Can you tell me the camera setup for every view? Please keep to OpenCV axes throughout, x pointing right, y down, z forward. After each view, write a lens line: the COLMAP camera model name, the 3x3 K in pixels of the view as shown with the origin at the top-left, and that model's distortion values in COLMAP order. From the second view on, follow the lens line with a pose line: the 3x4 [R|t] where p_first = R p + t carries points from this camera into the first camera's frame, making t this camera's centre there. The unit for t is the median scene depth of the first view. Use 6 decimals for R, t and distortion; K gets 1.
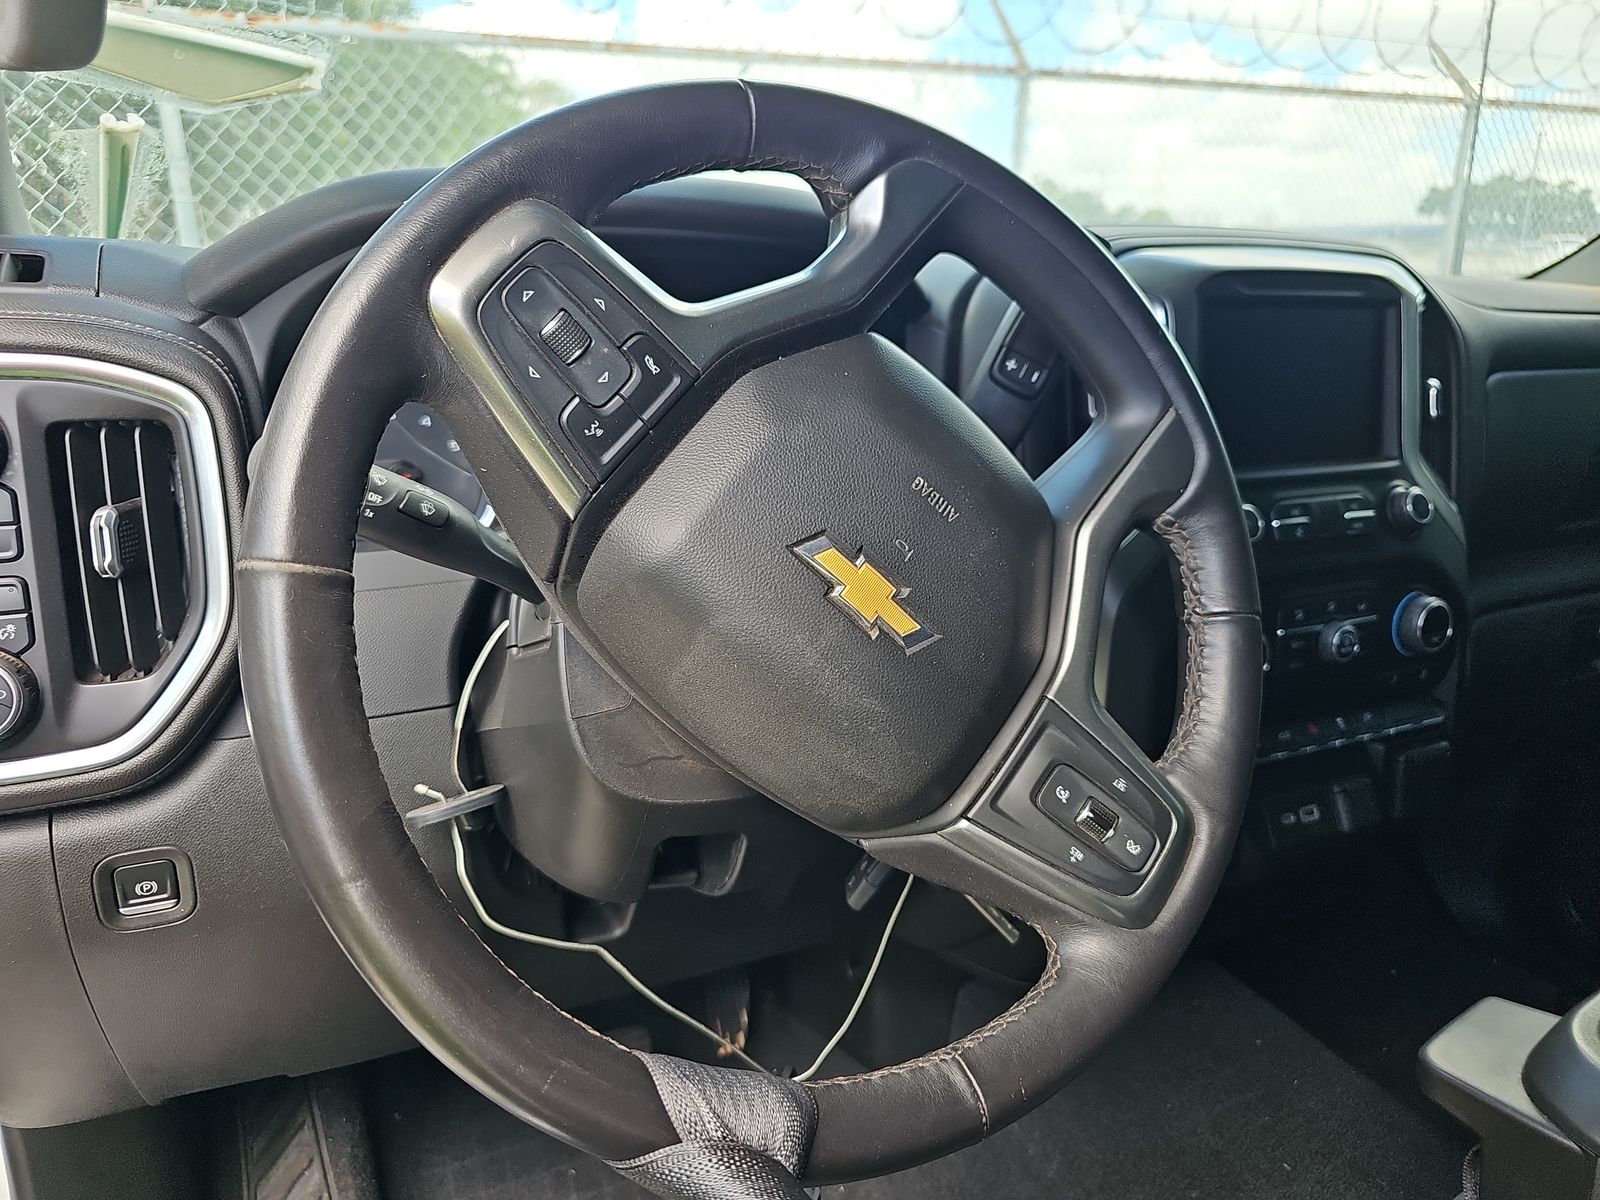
lens RADIAL K [[1096.5, 0, 800.0], [0, 1096.5, 600.0], [0, 0, 1]] dist [0.005871, -0.144727]
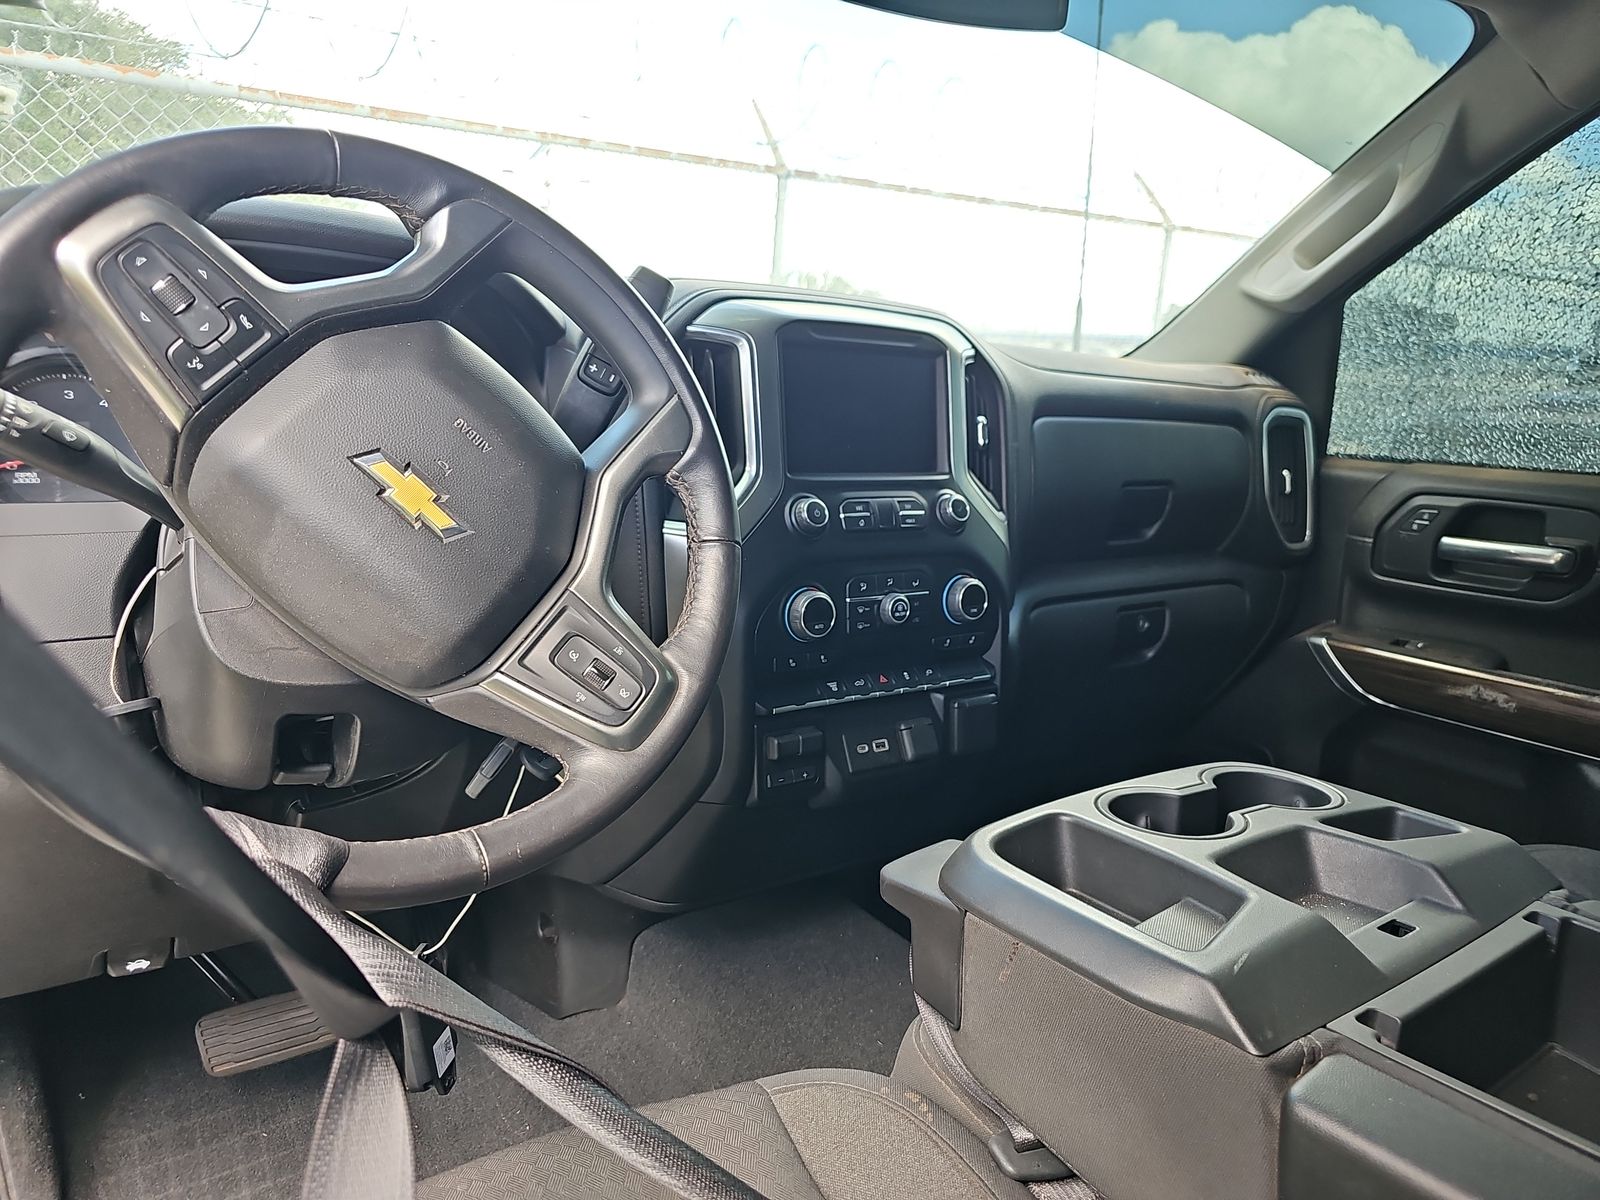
lens RADIAL K [[1061.3, 0, 888.7], [0, 1061.3, 599.8], [0, 0, 1]] dist [-0.057466, 0.003218]
pose [[0.963233, 0.014626, 0.268271, 0.264381], [0.001917, 0.998118, -0.061299, 0.190386], [-0.268662, 0.059559, 0.961391, -0.395906]]
